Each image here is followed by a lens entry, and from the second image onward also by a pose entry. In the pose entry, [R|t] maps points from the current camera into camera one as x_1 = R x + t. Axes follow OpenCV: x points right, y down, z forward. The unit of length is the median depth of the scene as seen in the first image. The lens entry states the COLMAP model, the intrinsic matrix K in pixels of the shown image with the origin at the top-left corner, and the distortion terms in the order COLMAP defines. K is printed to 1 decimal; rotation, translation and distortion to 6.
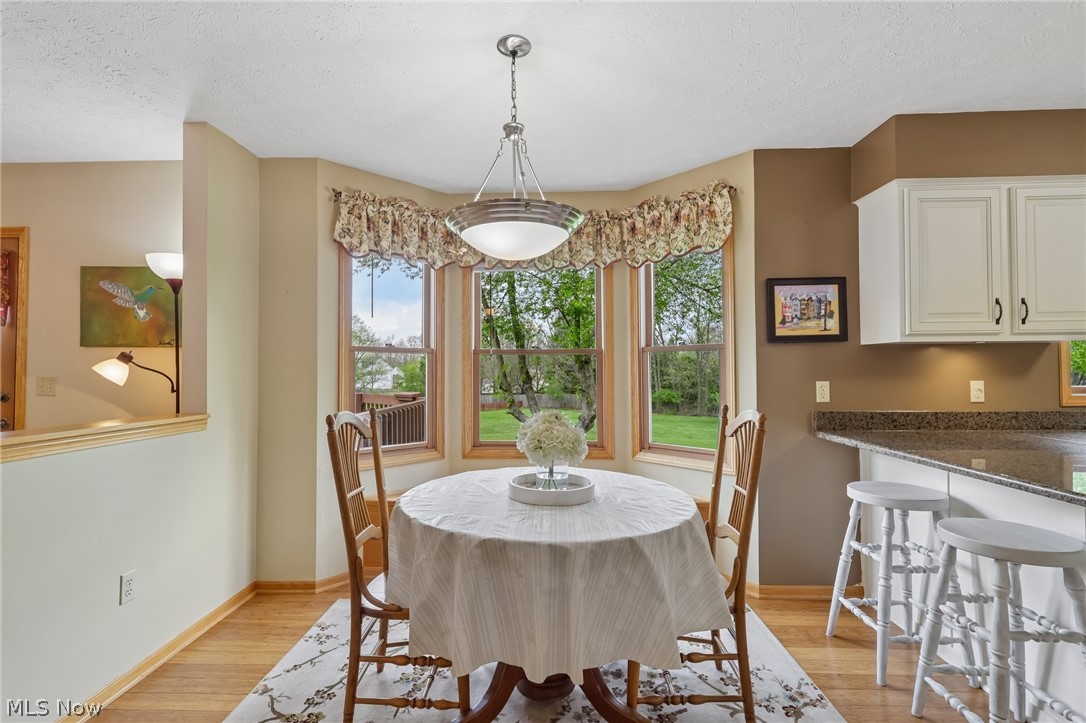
lens RADIAL K [[501.2, 0, 543.1], [0, 501.2, 362.1], [0, 0, 1]] dist [0.001222, -0.000151]
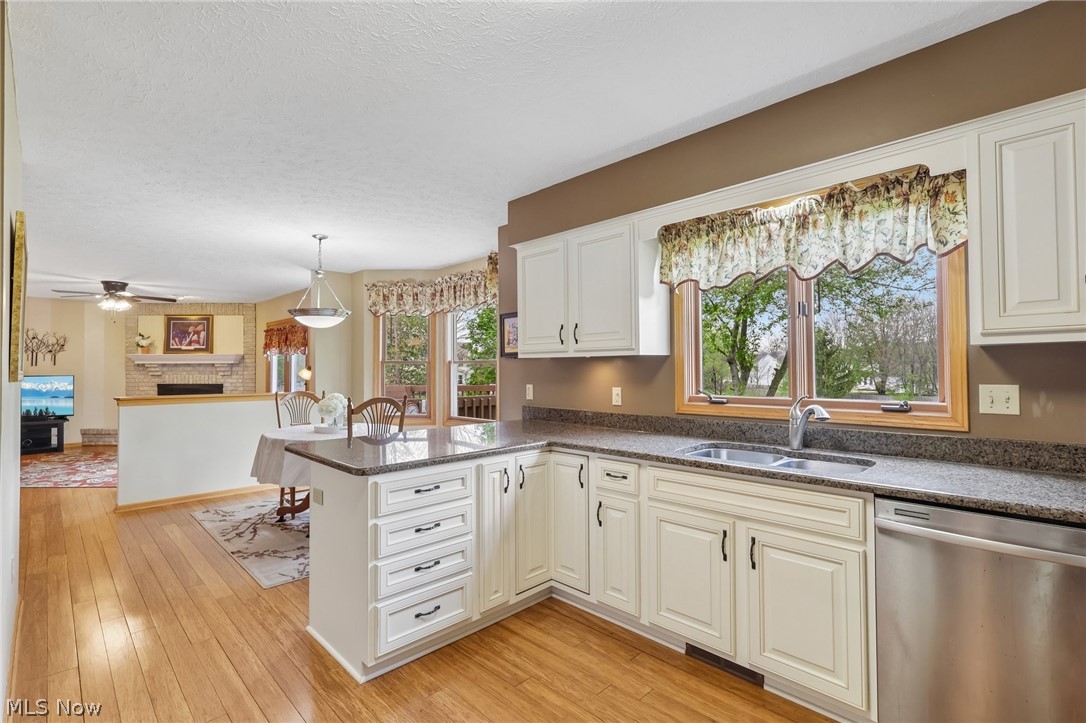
lens RADIAL K [[501.2, 0, 541.1], [0, 501.2, 361.0], [0, 0, 1]] dist [0.001222, -0.000151]
pose [[0.725716, -0.009217, -0.687933, 1.553806], [0.017563, 0.999833, 0.005133, -0.034265], [0.687770, -0.015808, 0.725756, 0.002636]]
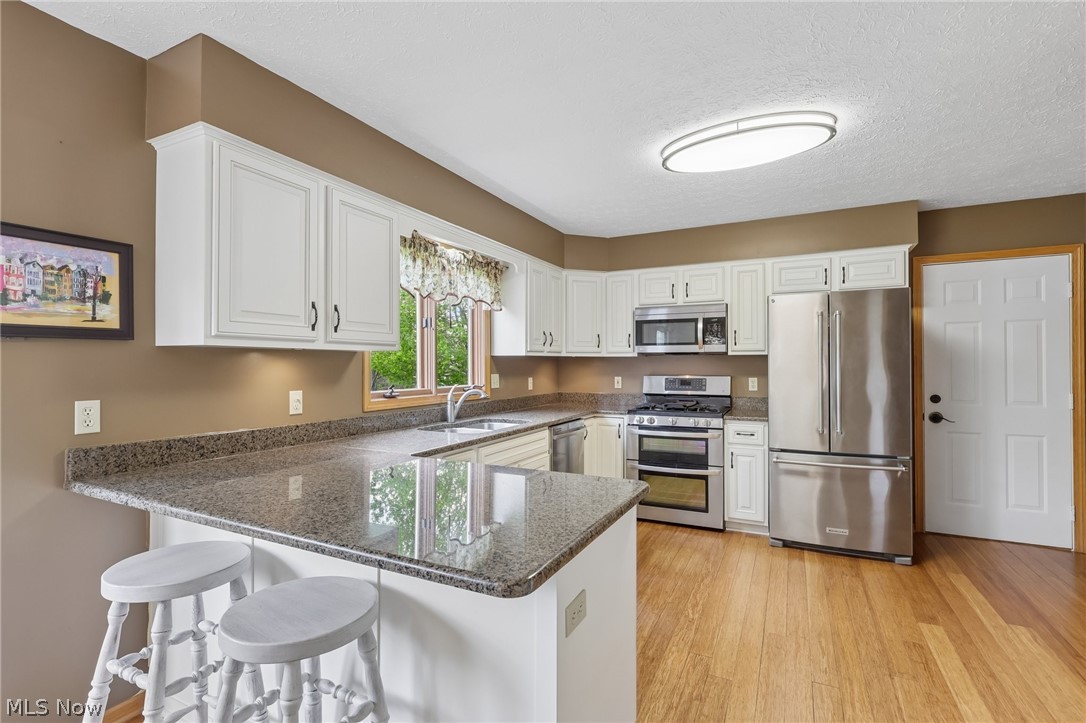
lens RADIAL K [[501.2, 0, 537.1], [0, 501.2, 361.1], [0, 0, 1]] dist [0.001222, -0.000151]
pose [[0.428669, 0.012261, 0.903378, 0.226973], [-0.018603, 0.999816, -0.004743, -0.019650], [-0.903270, -0.014773, 0.428818, 0.212155]]
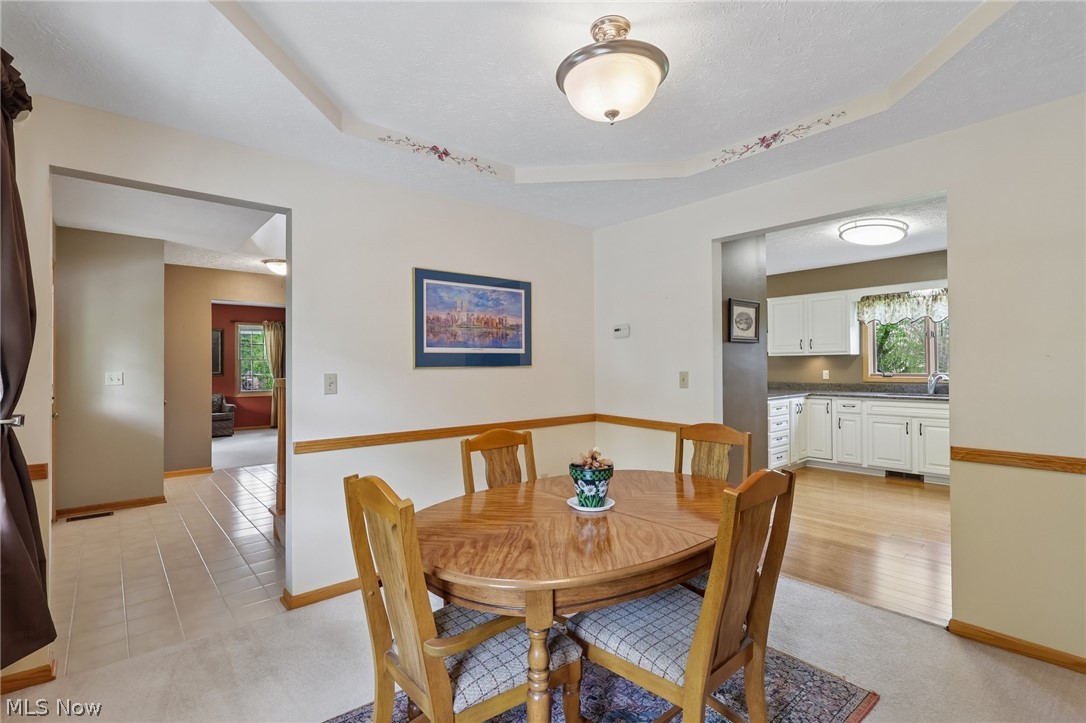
lens RADIAL K [[501.2, 0, 542.4], [0, 501.2, 361.9], [0, 0, 1]] dist [0.001222, -0.000151]
pose [[0.674711, -0.005282, -0.738063, 1.717533], [0.019110, 0.999764, 0.010315, -0.053866], [0.737835, -0.021064, 0.674653, -1.628261]]
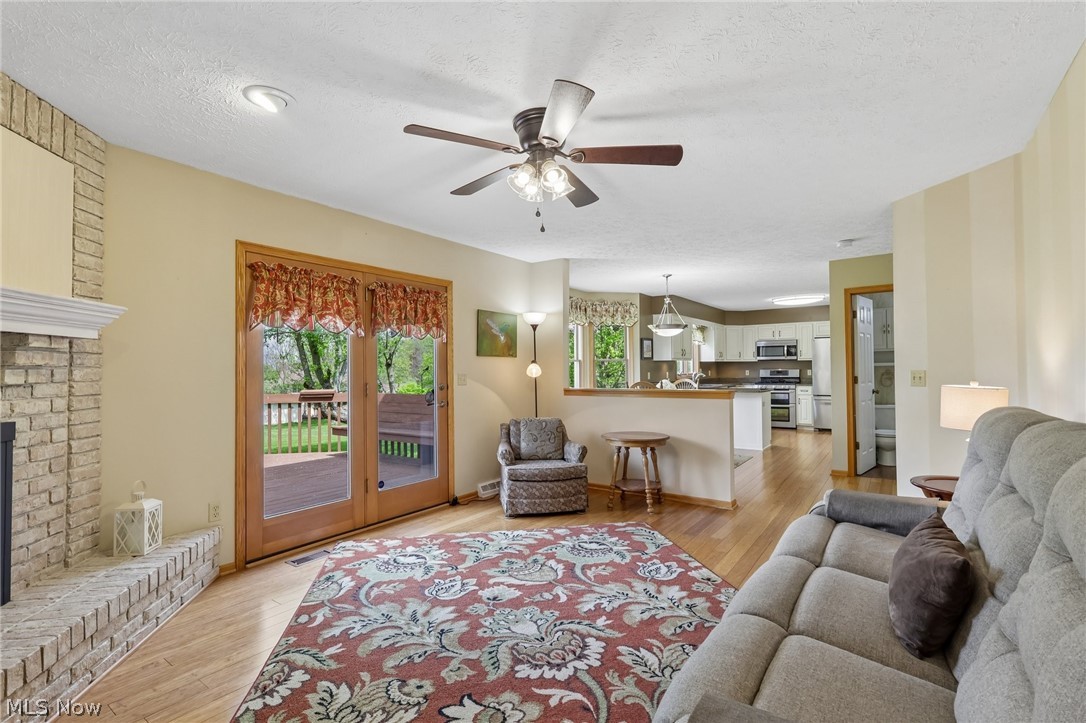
lens RADIAL K [[501.2, 0, 536.8], [0, 501.2, 359.6], [0, 0, 1]] dist [0.001222, -0.000151]
pose [[0.559613, 0.014725, 0.828623, -2.358169], [-0.011433, 0.999884, -0.010048, -0.002408], [-0.828675, -0.003851, 0.559716, -0.140512]]
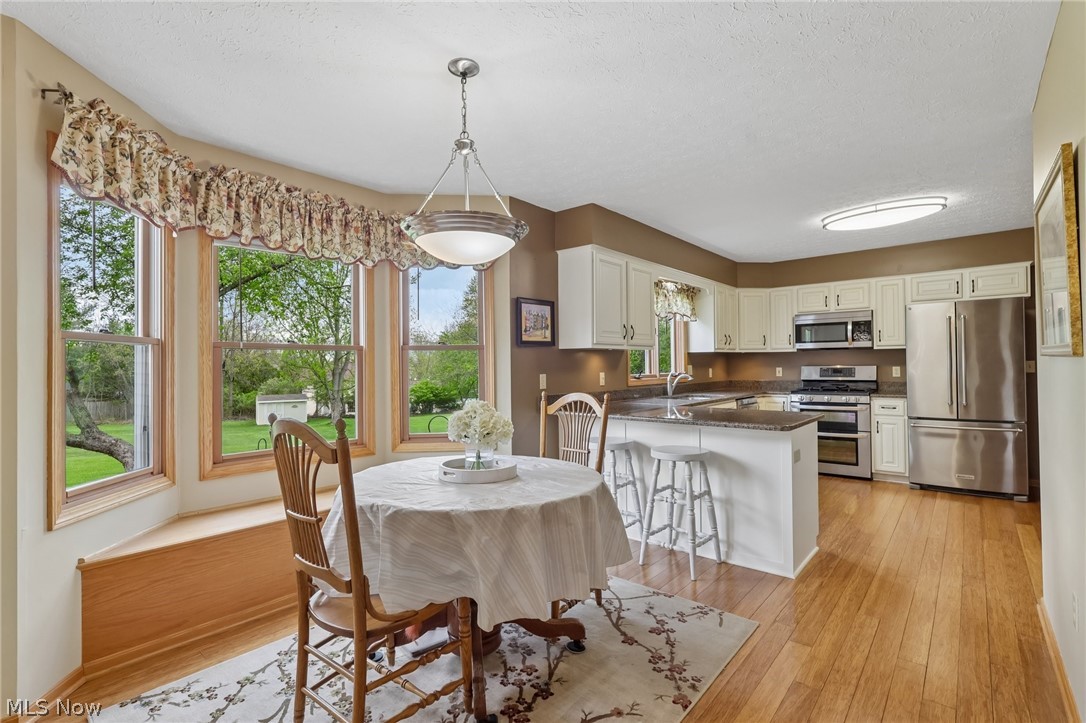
lens RADIAL K [[501.2, 0, 538.7], [0, 501.2, 361.8], [0, 0, 1]] dist [0.001222, -0.000151]
pose [[0.627518, 0.004358, 0.778590, -0.547645], [-0.007399, 0.999973, 0.000366, 0.003268], [-0.778567, -0.005990, 0.627533, 0.126695]]
